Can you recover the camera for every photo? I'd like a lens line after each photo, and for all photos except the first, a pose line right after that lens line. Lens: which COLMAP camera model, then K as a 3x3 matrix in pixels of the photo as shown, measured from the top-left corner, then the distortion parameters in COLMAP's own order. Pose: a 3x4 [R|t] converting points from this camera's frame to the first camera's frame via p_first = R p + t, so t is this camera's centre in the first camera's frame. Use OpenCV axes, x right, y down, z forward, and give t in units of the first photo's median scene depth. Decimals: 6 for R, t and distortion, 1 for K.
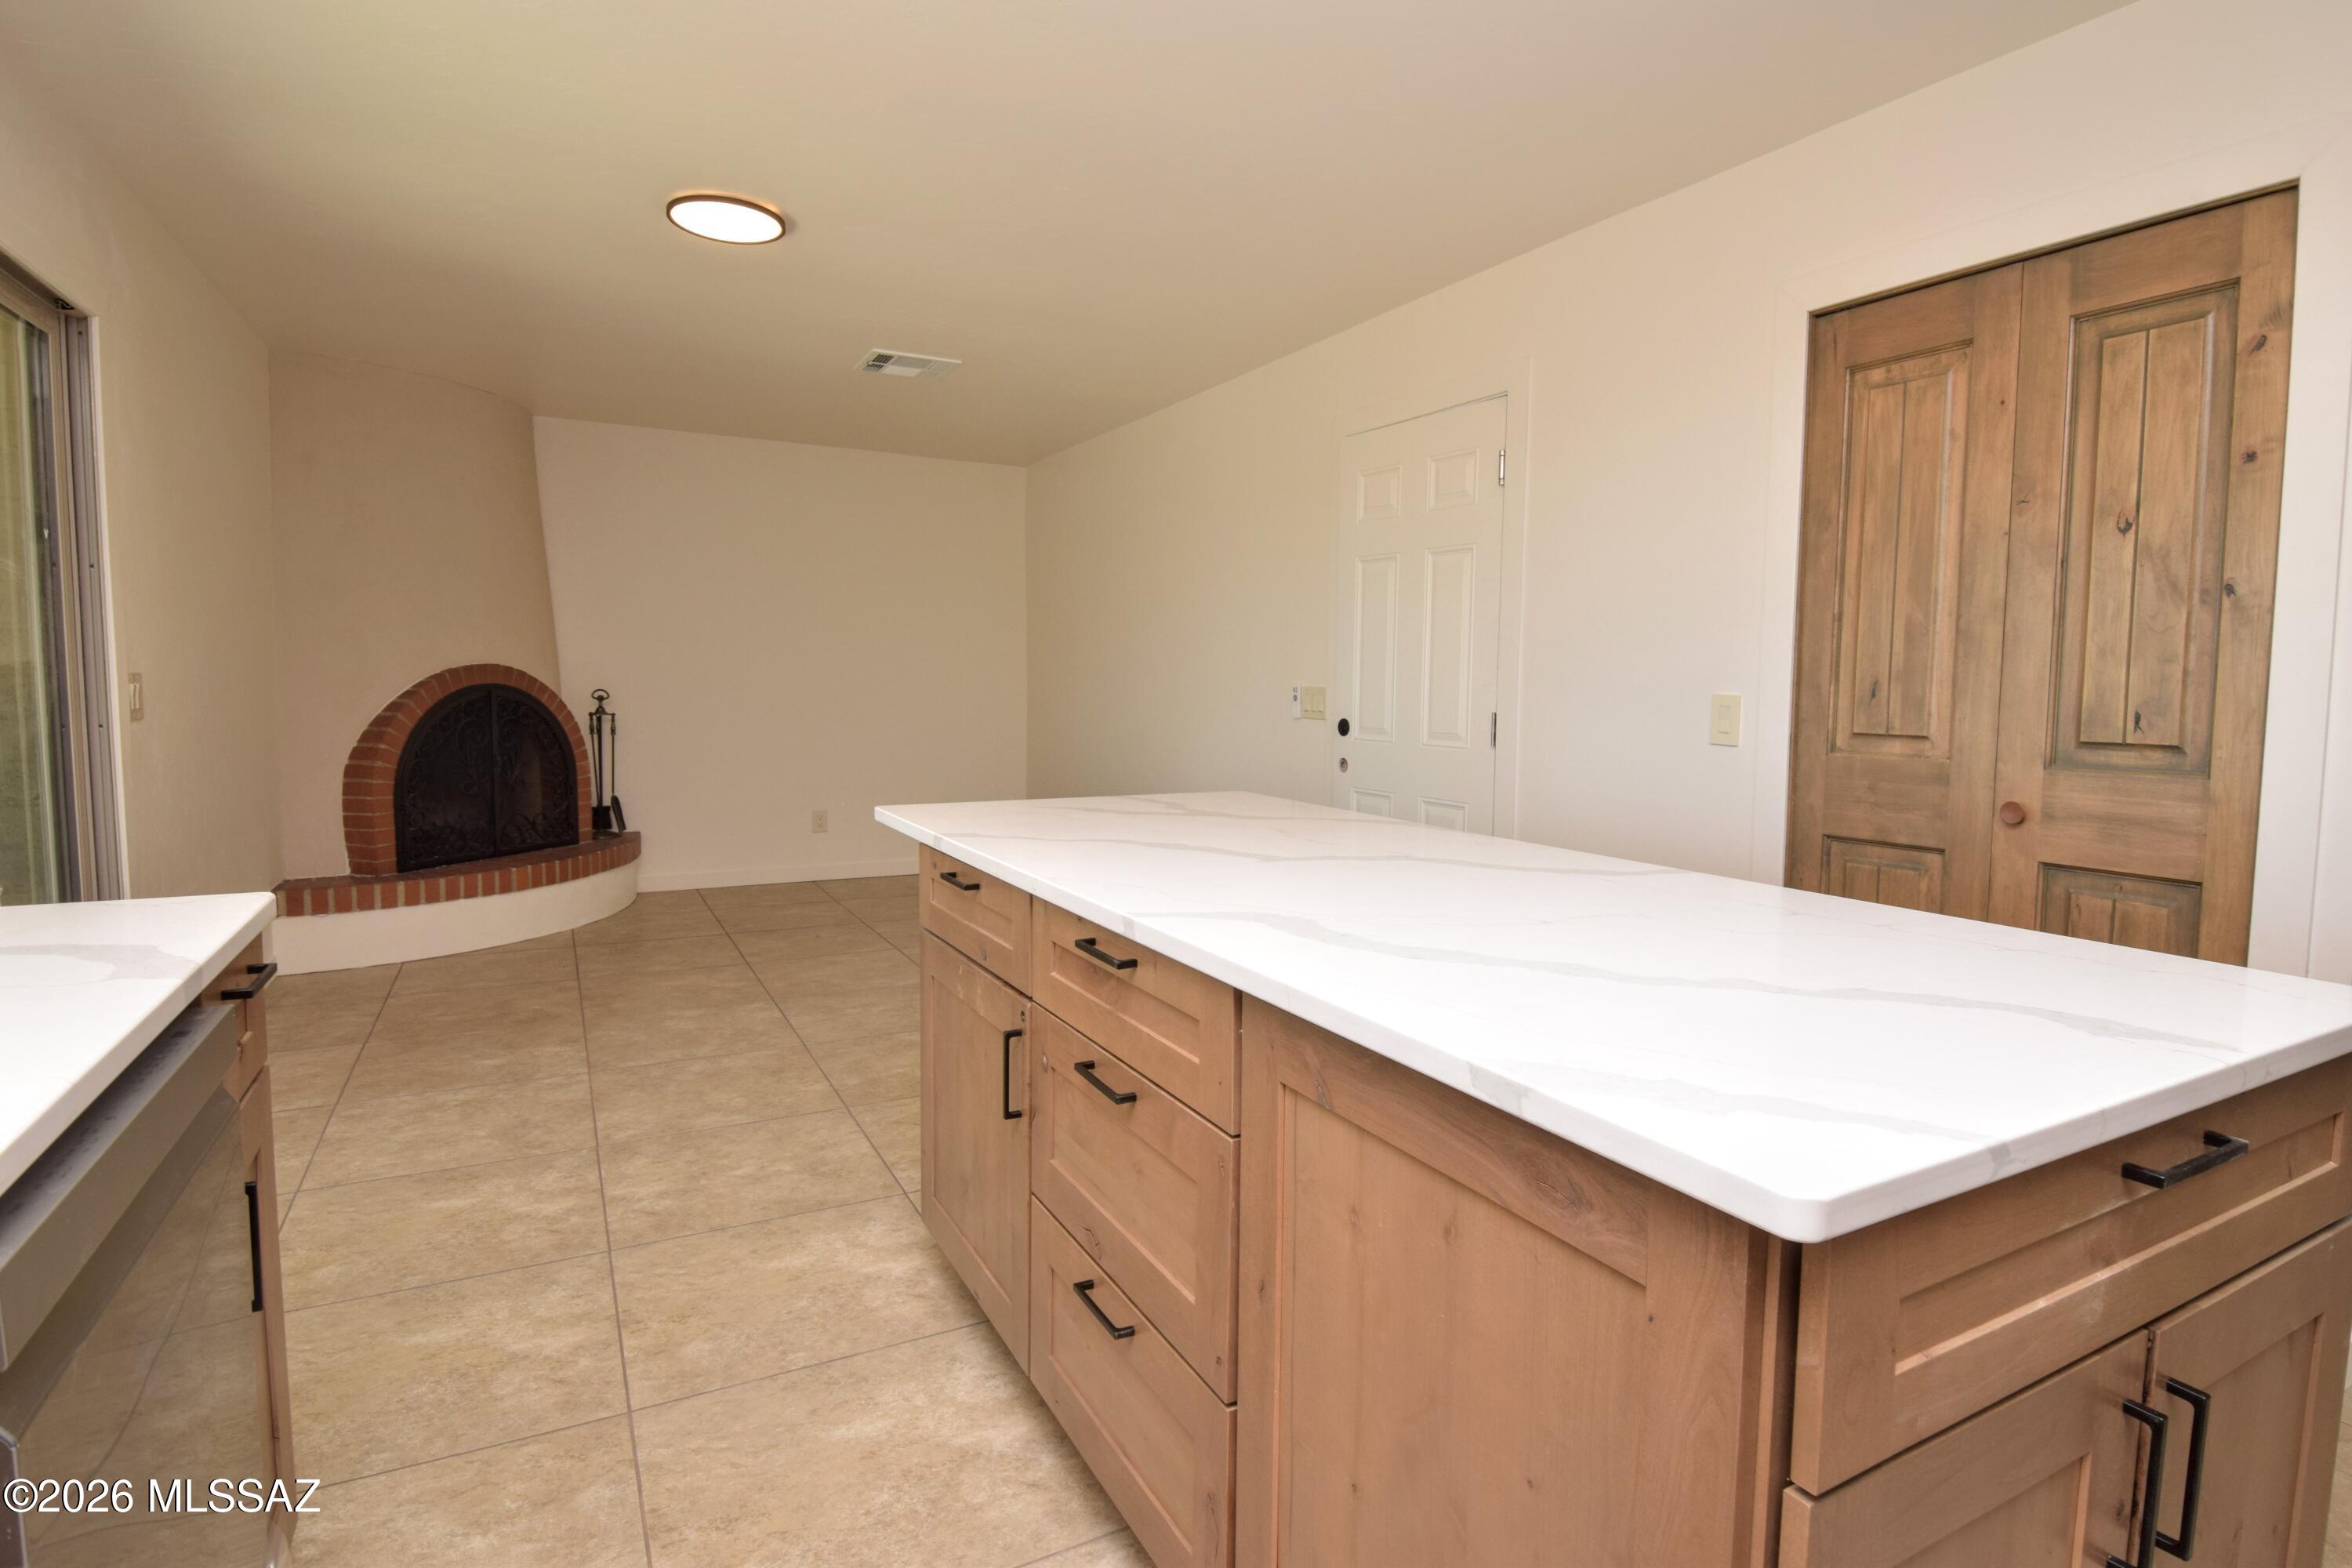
lens RADIAL K [[1202.3, 0, 1203.6], [0, 1202.3, 772.6], [0, 0, 1]] dist [0.027388, -0.028358]
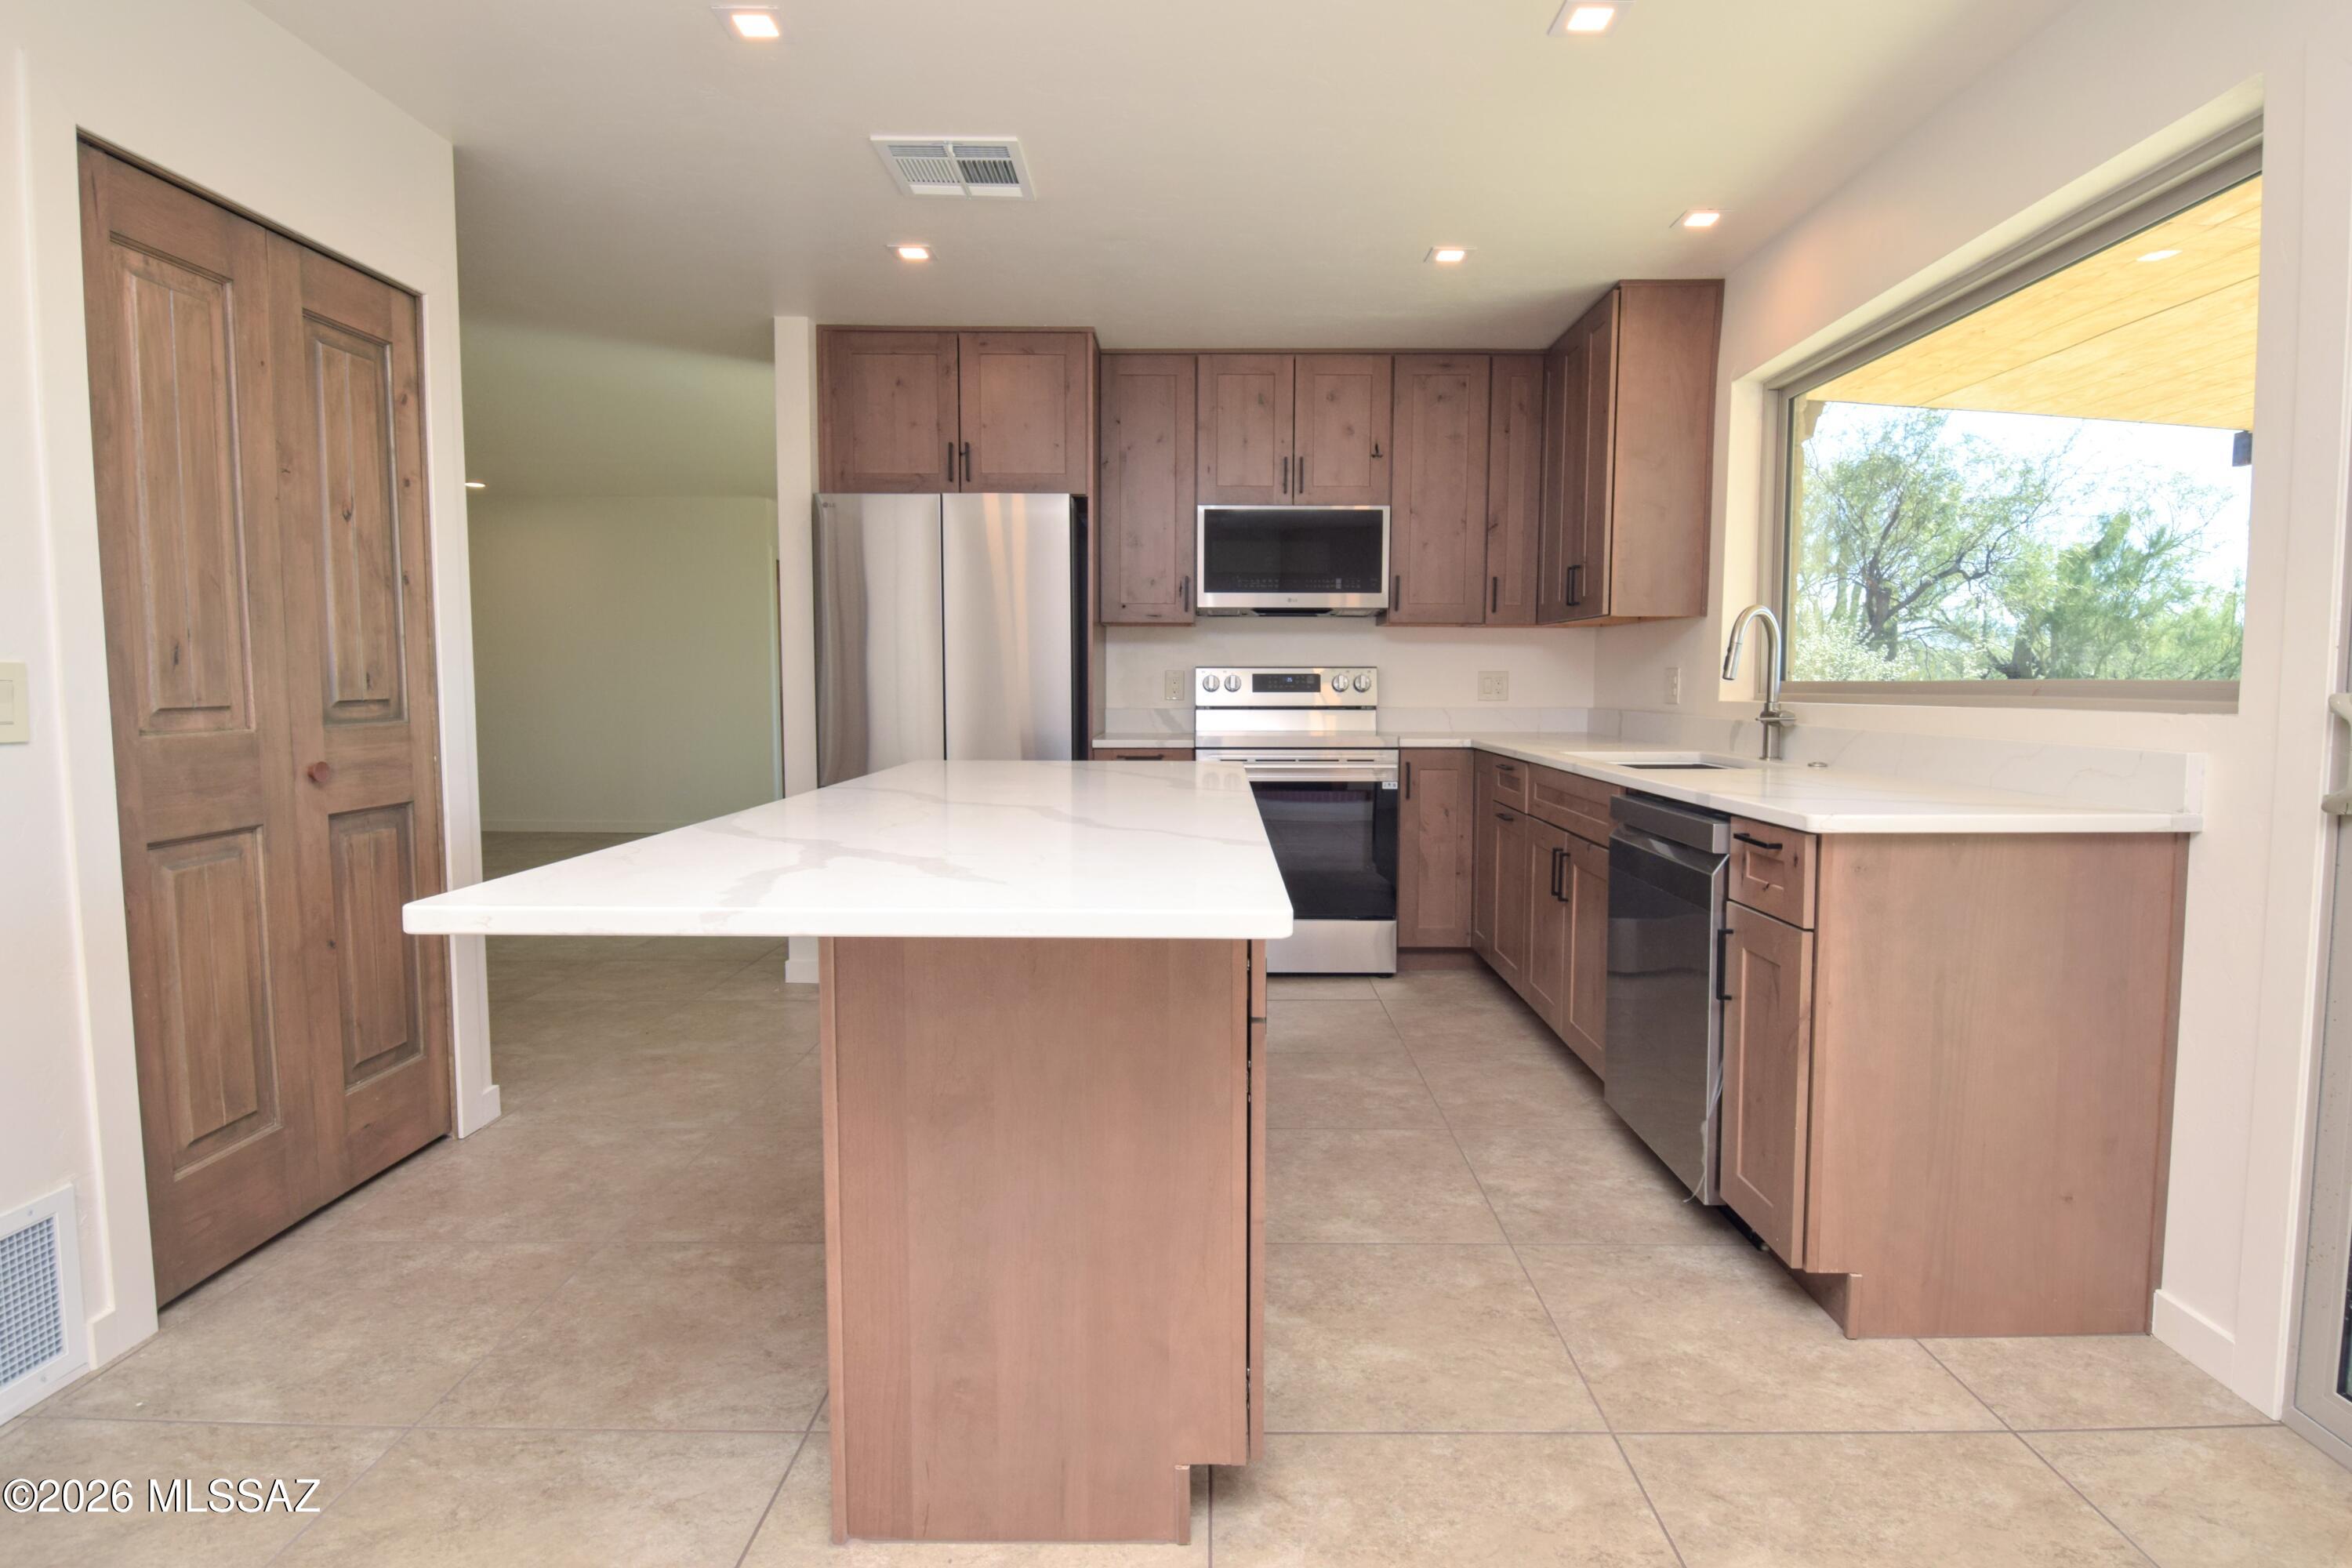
lens RADIAL K [[1202.3, 0, 1203.6], [0, 1202.3, 772.6], [0, 0, 1]] dist [0.027388, -0.028358]
pose [[-0.873270, -0.051310, 0.484528, -0.507636], [0.026992, 0.987818, 0.153254, -0.106680], [-0.486489, 0.146910, -0.861247, 1.531580]]
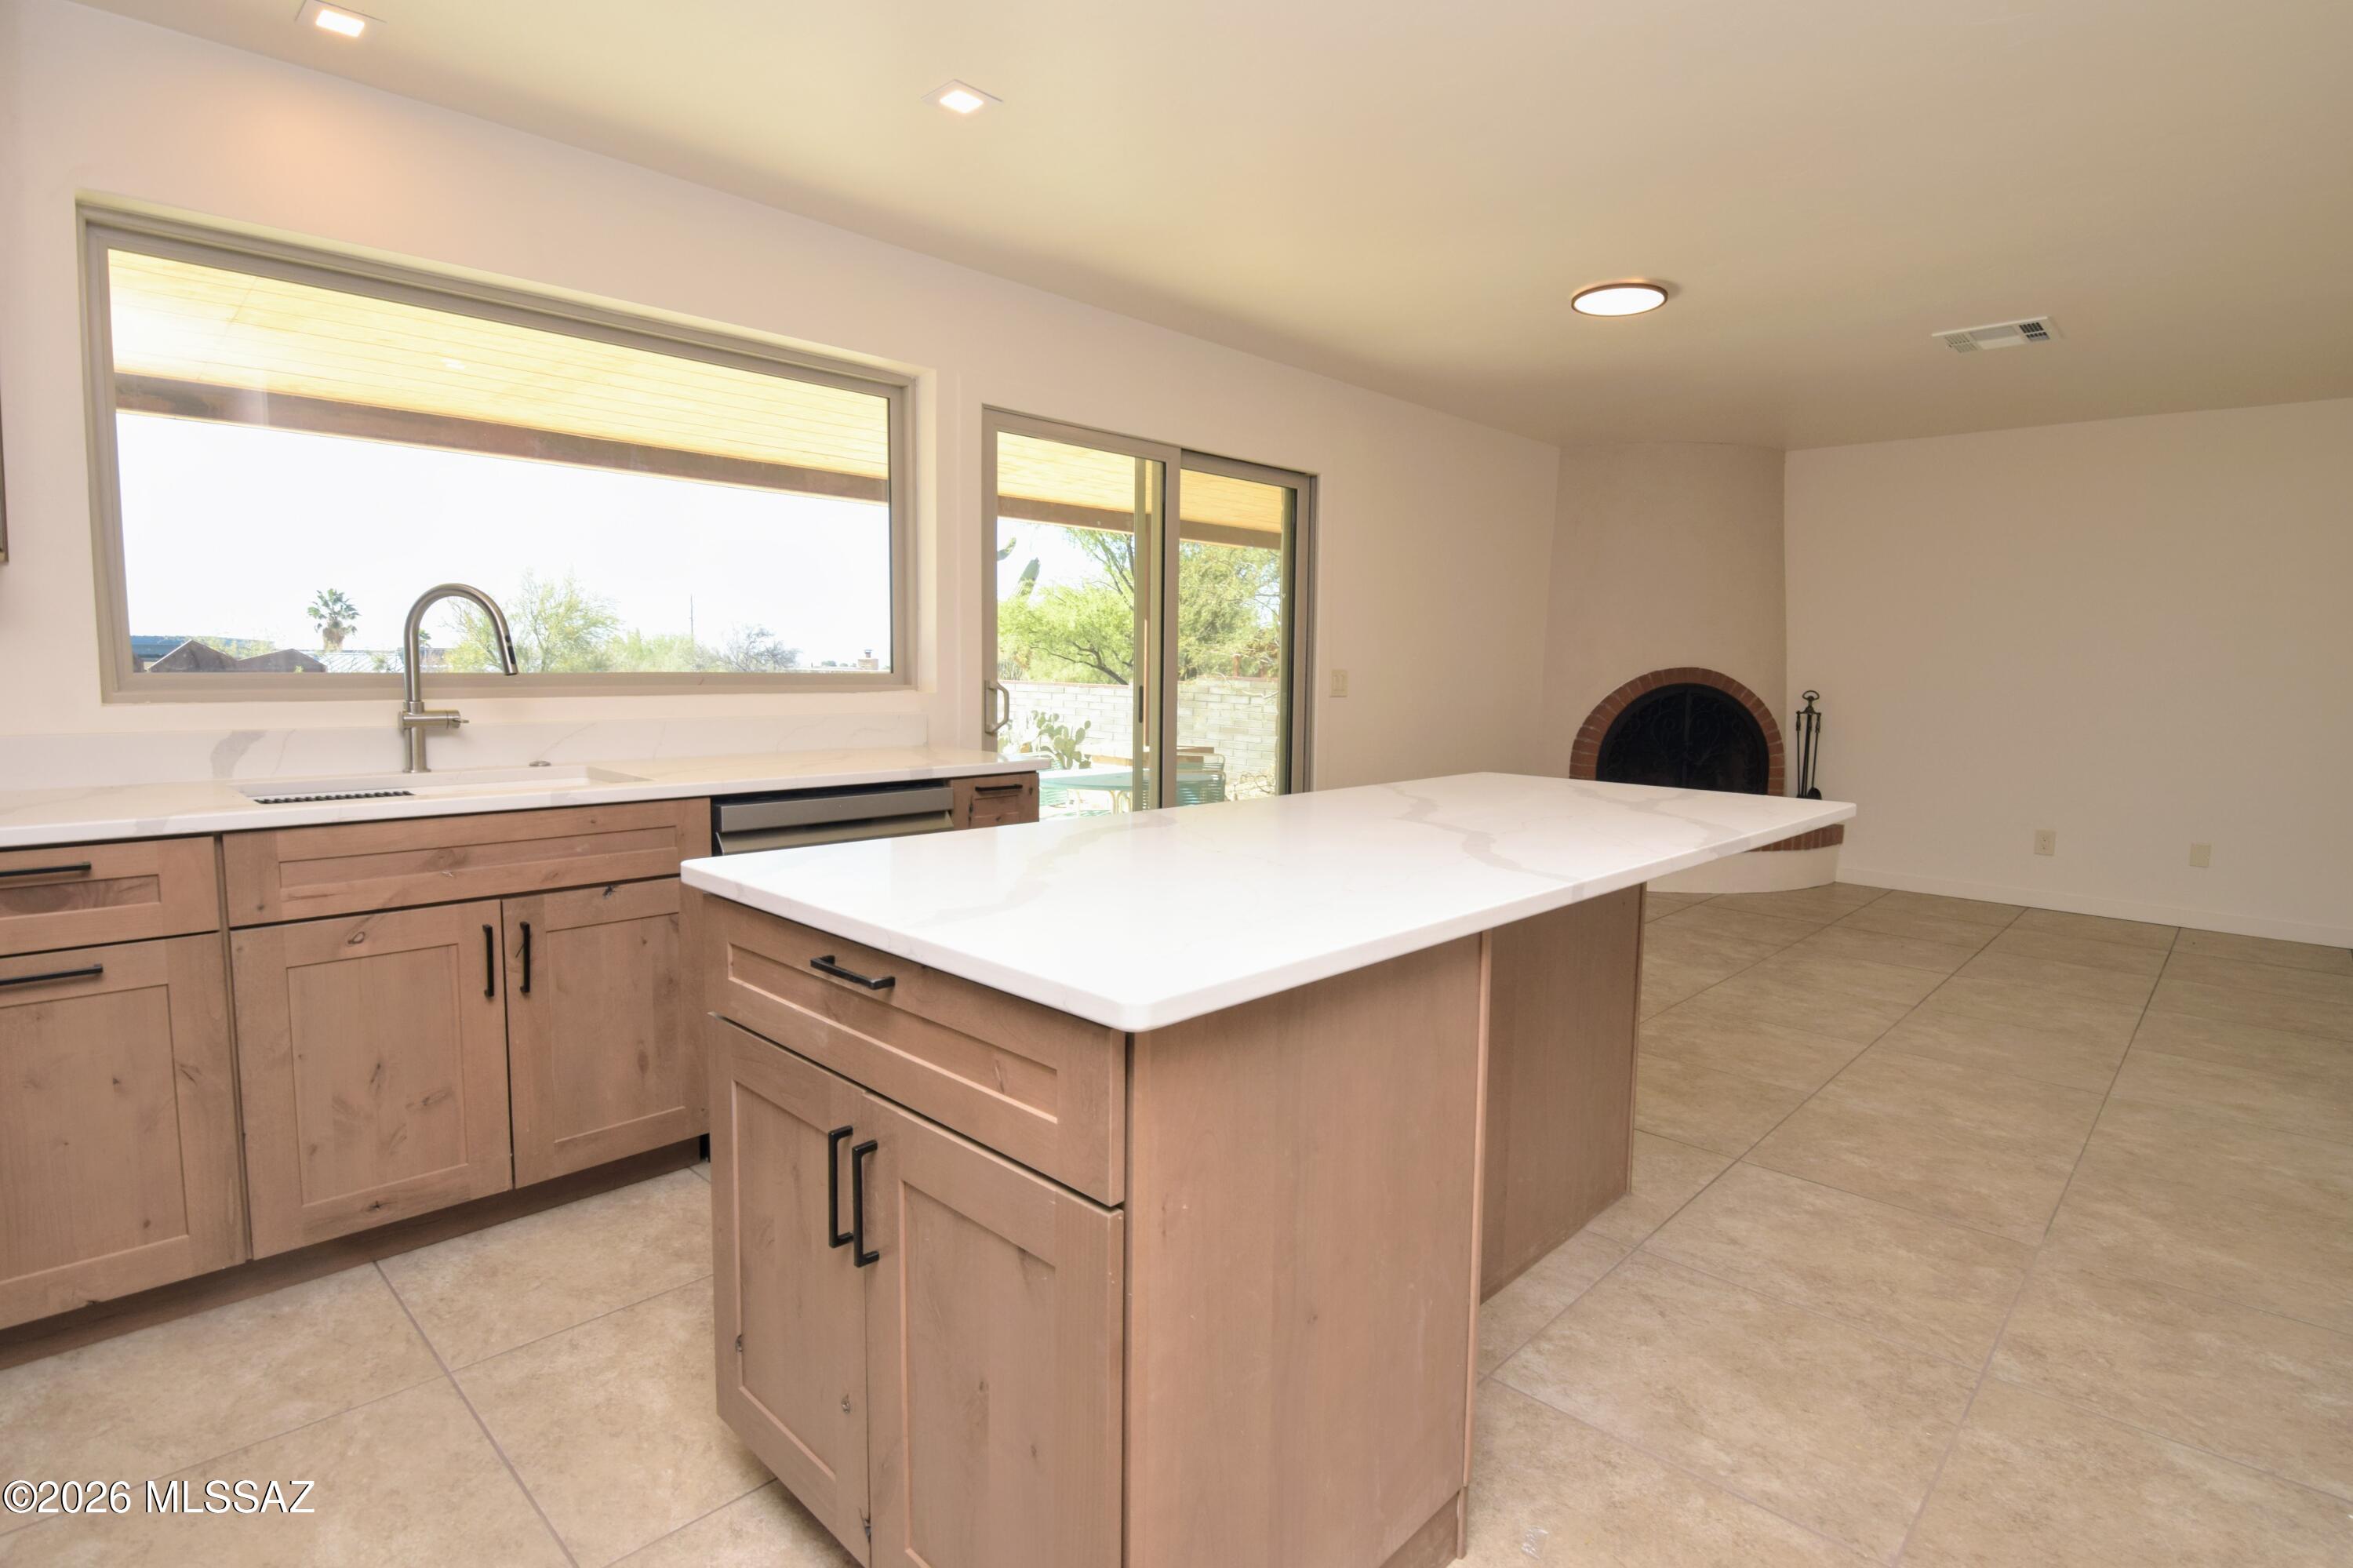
lens RADIAL K [[1160.0, 0, 1190.0], [0, 1160.0, 773.6], [0, 0, 1]] dist [-0.003470, -0.001123]
pose [[0.299259, 0.083561, -0.950506, 0.860399], [-0.088452, 0.994298, 0.059563, -0.016390], [0.950063, 0.066249, 0.304944, 0.358894]]
